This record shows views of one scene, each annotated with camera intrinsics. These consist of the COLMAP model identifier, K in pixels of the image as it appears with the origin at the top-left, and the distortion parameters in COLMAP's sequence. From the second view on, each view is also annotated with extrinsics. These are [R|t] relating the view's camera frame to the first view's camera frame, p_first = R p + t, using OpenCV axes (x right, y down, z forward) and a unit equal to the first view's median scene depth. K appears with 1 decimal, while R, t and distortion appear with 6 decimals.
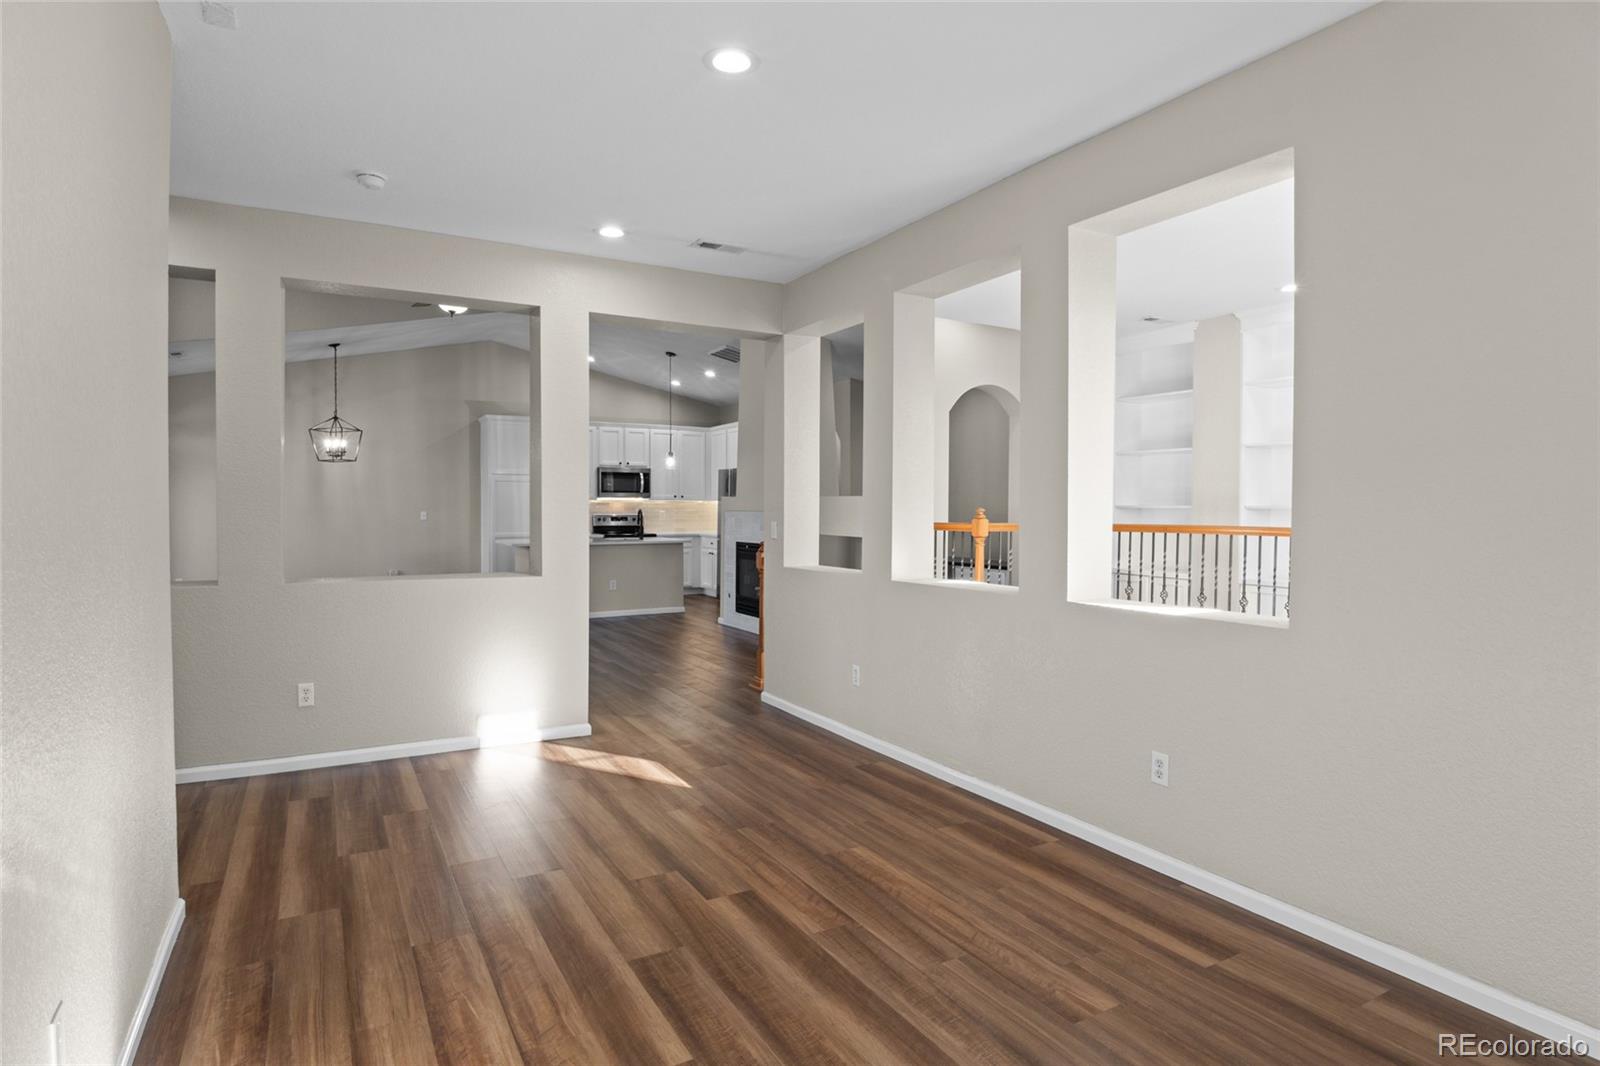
lens RADIAL K [[874.2, 0, 799.2], [0, 874.2, 505.5], [0, 0, 1]] dist [-0.023470, 0.002066]
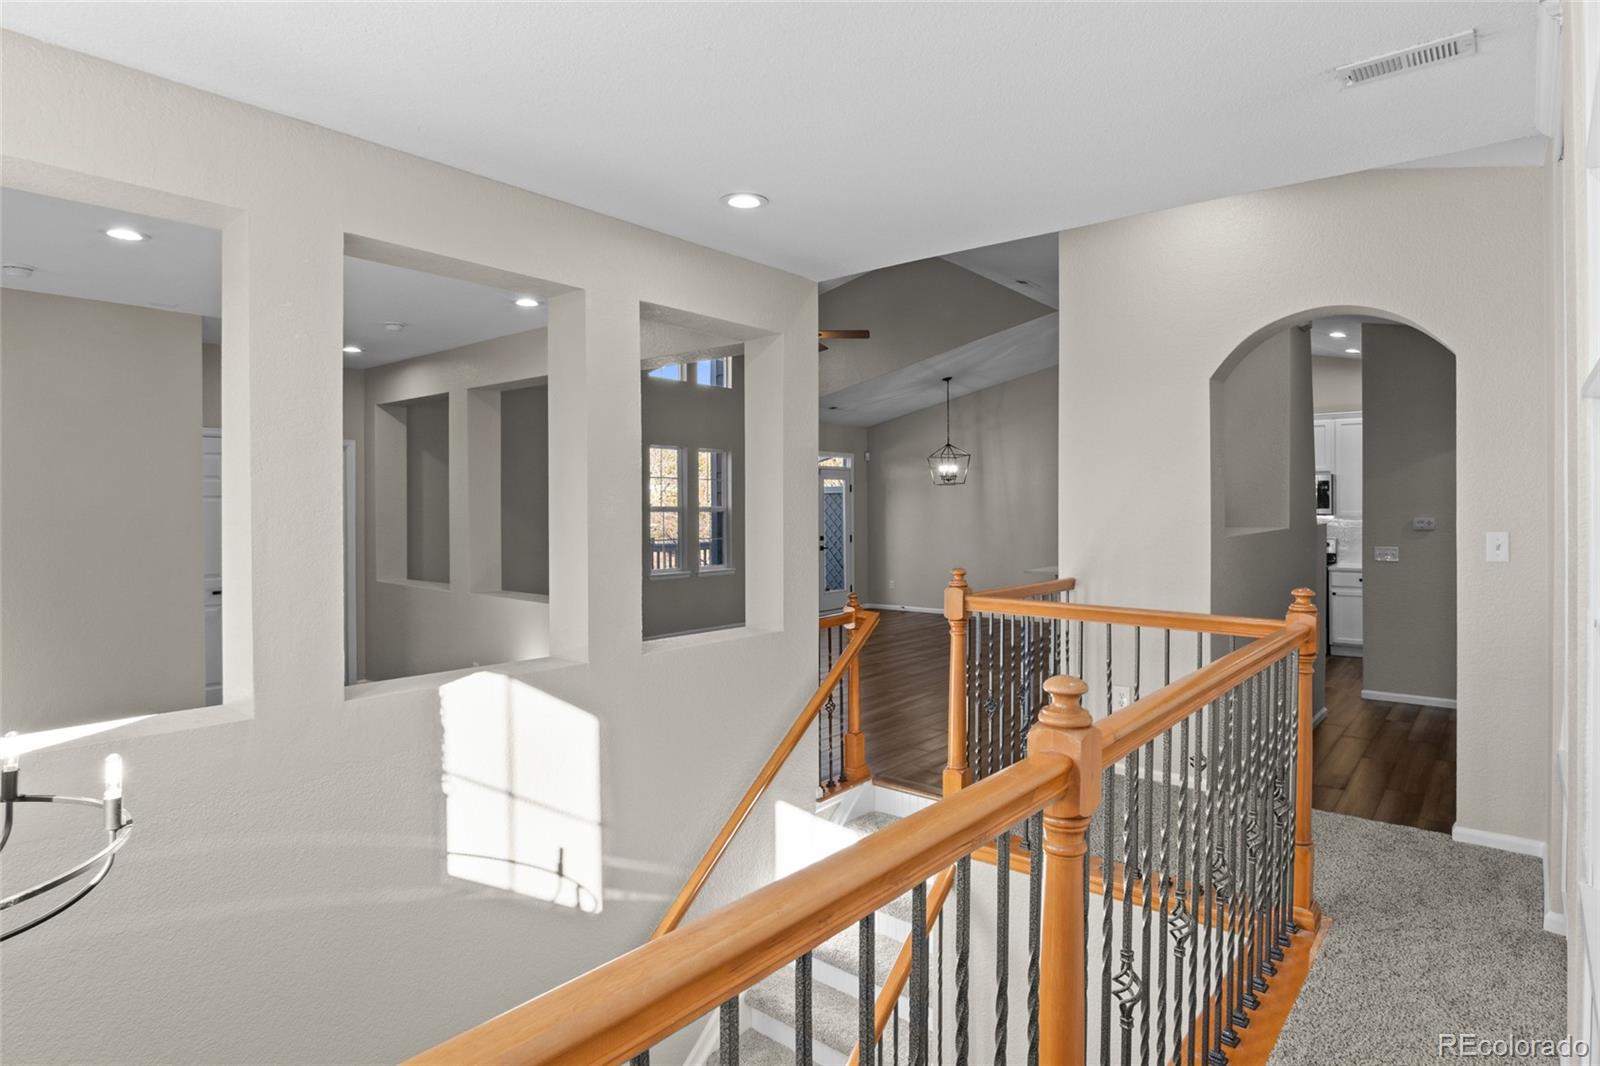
lens RADIAL K [[869.8, 0, 811.4], [0, 869.8, 524.5], [0, 0, 1]] dist [-0.030405, 0.000560]
pose [[0.365590, 0.015084, -0.930654, 0.341859], [0.006226, 0.999807, 0.018650, -0.017581], [0.930755, -0.012613, 0.365425, 0.348246]]
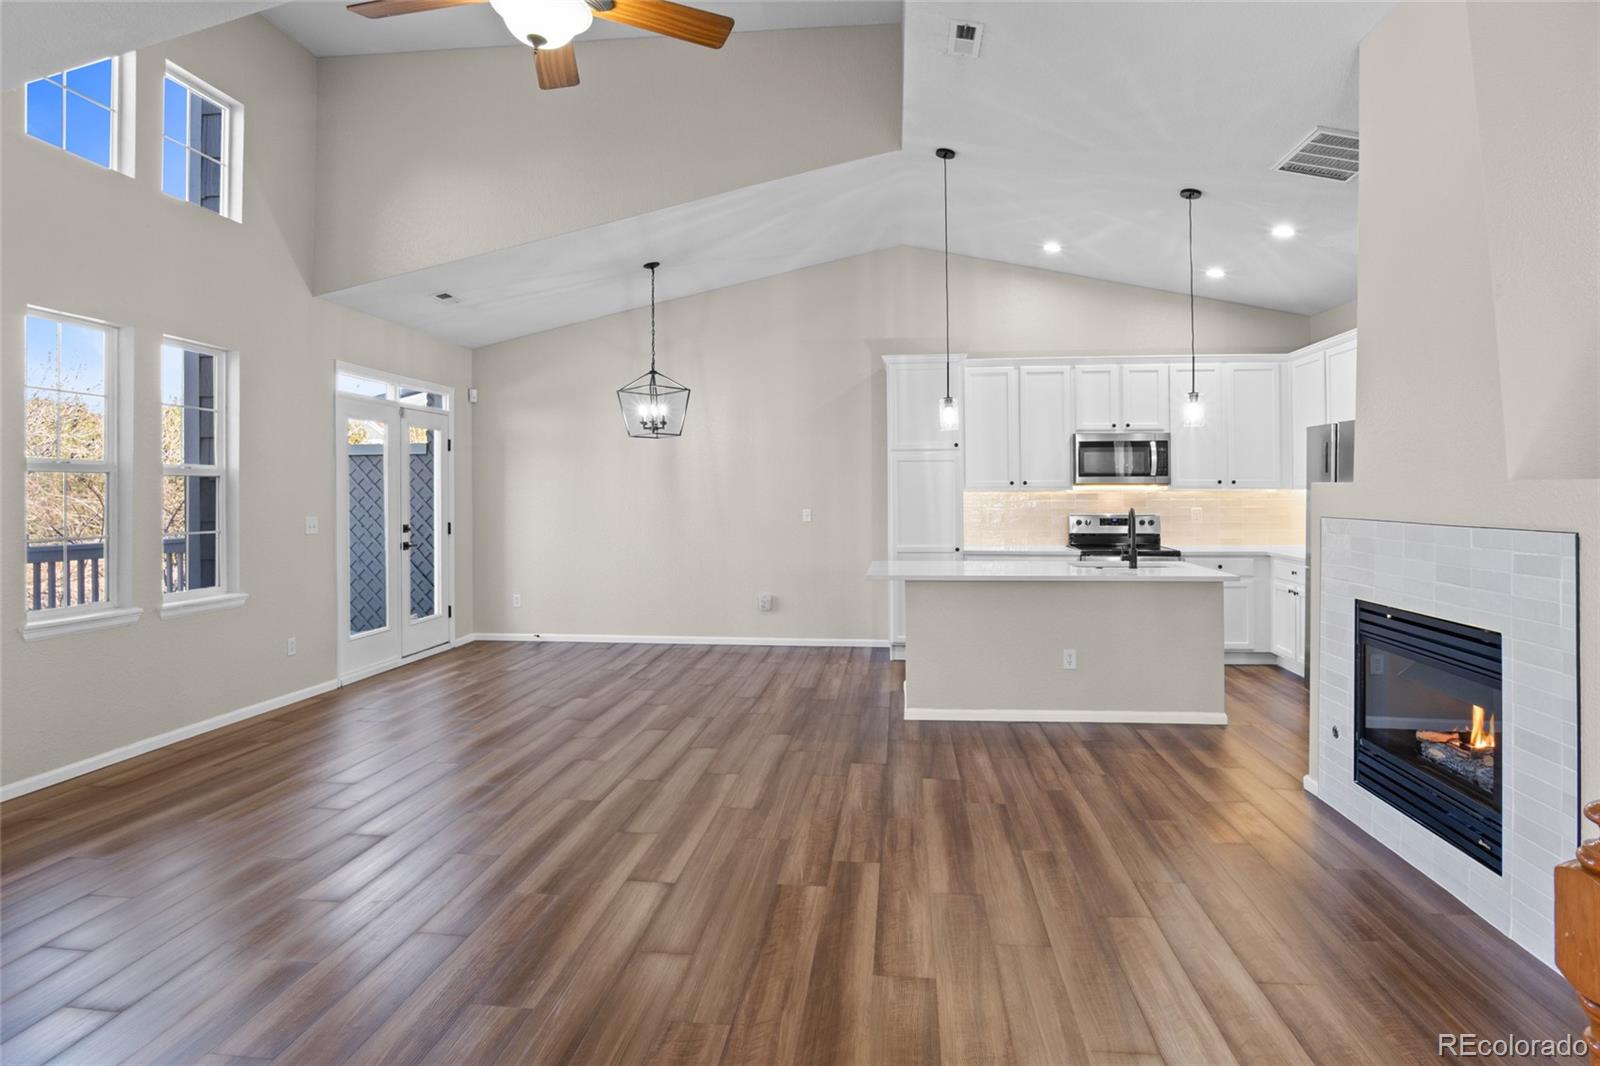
lens RADIAL K [[874.2, 0, 798.0], [0, 874.2, 493.0], [0, 0, 1]] dist [-0.024357, 0.000137]
pose [[0.806791, -0.005261, -0.590814, -0.033672], [0.005571, 0.999984, -0.001297, -0.004338], [0.590811, -0.002245, 0.806807, 0.414241]]
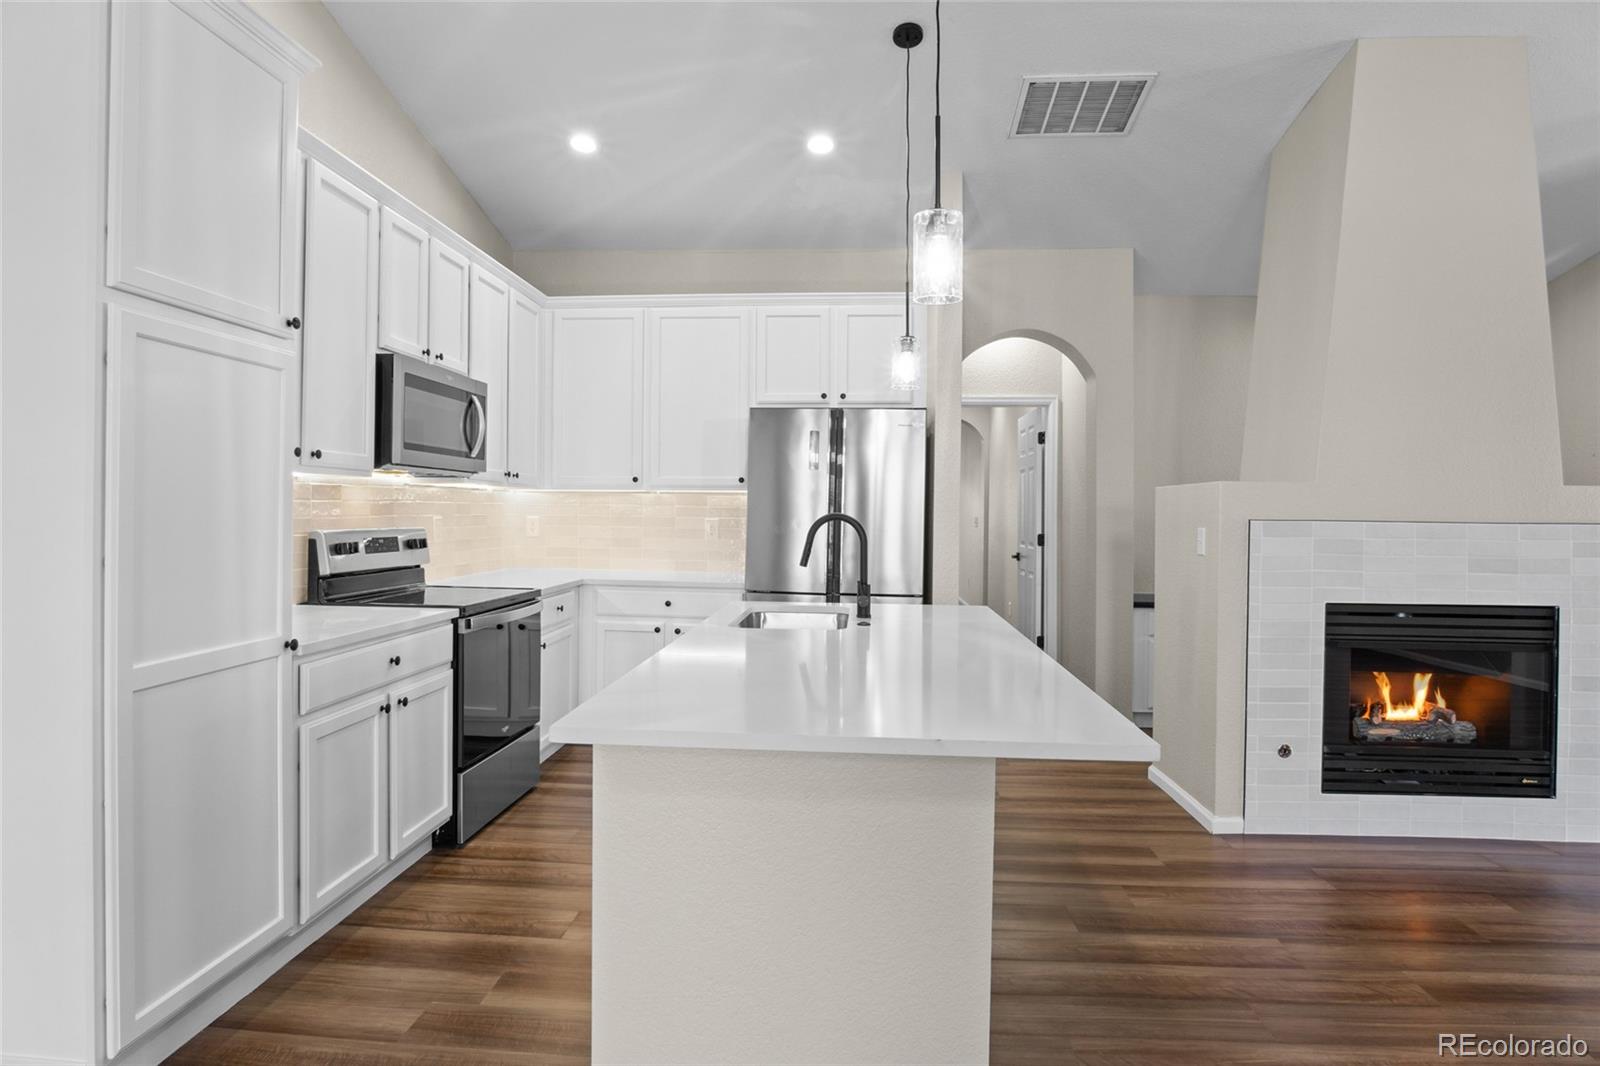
lens RADIAL K [[865.0, 0, 793.4], [0, 865.0, 513.7], [0, 0, 1]] dist [-0.029952, 0.002200]
pose [[0.556704, 0.000301, 0.830711, -0.375767], [-0.008207, 0.999953, 0.005138, 0.002557], [-0.830671, -0.009678, 0.556680, 0.743552]]
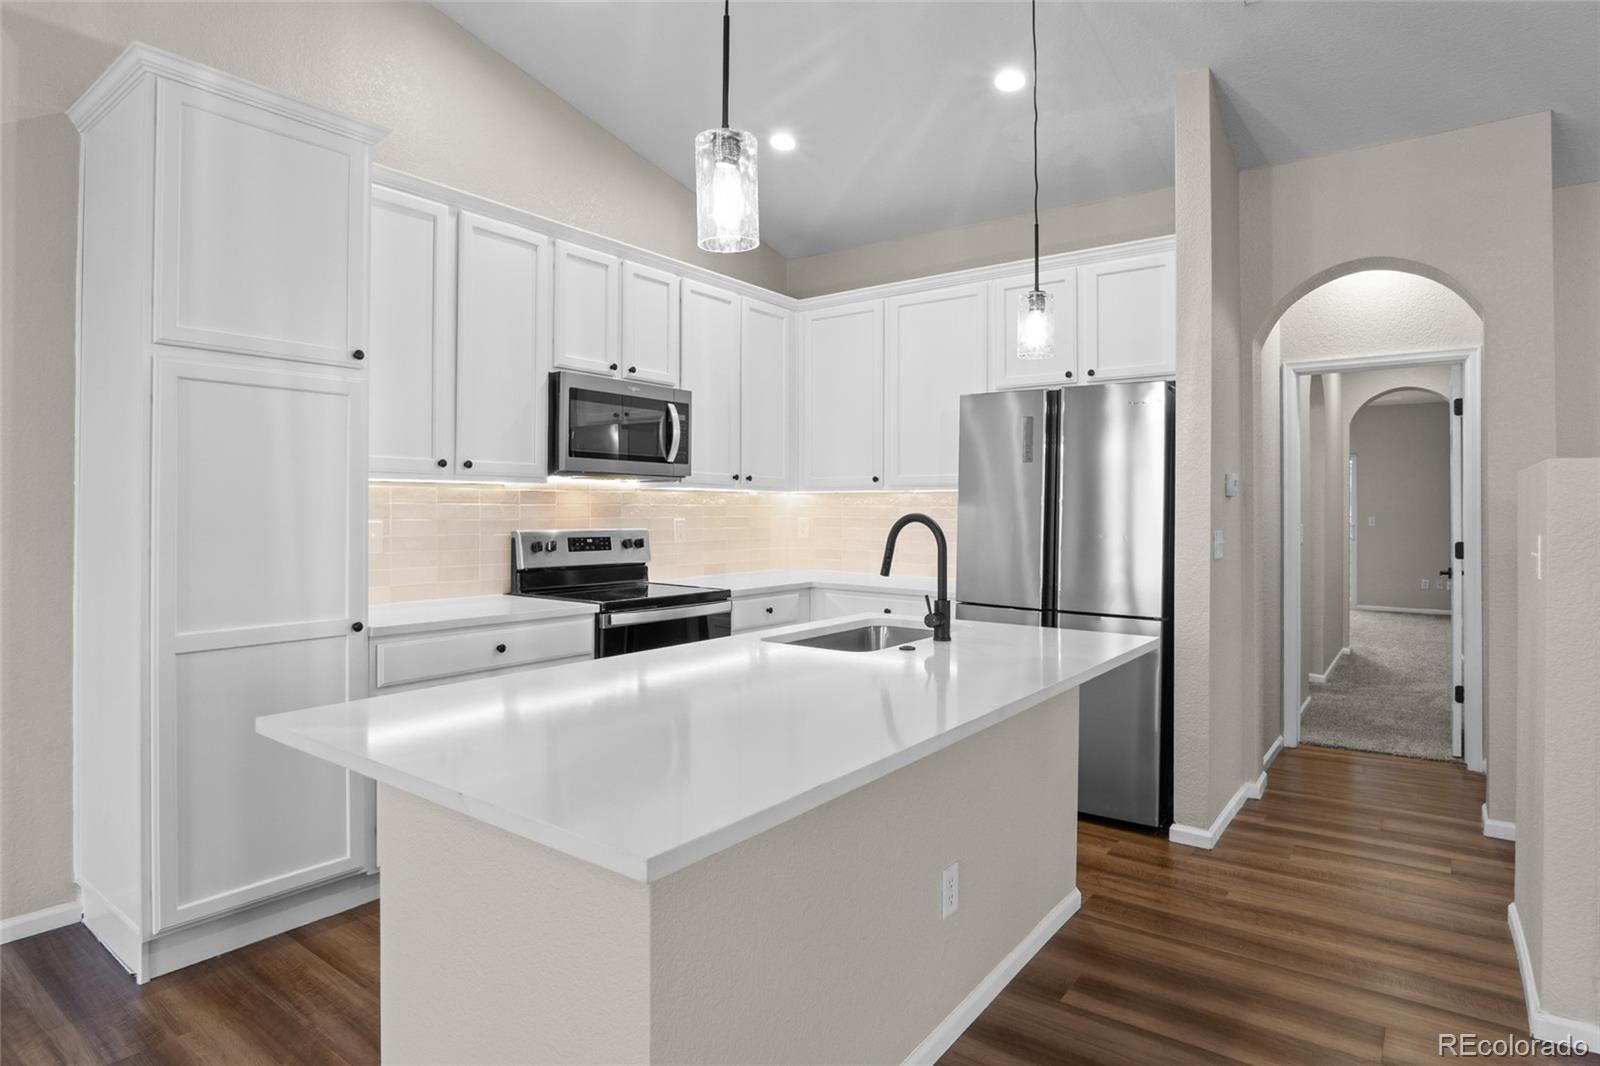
lens RADIAL K [[874.2, 0, 799.2], [0, 874.2, 505.5], [0, 0, 1]] dist [-0.023470, 0.002066]
pose [[0.914938, 0.003403, 0.403580, -0.271521], [-0.002013, 0.999990, -0.003870, 0.002392], [-0.403589, 0.002729, 0.914936, 0.689084]]
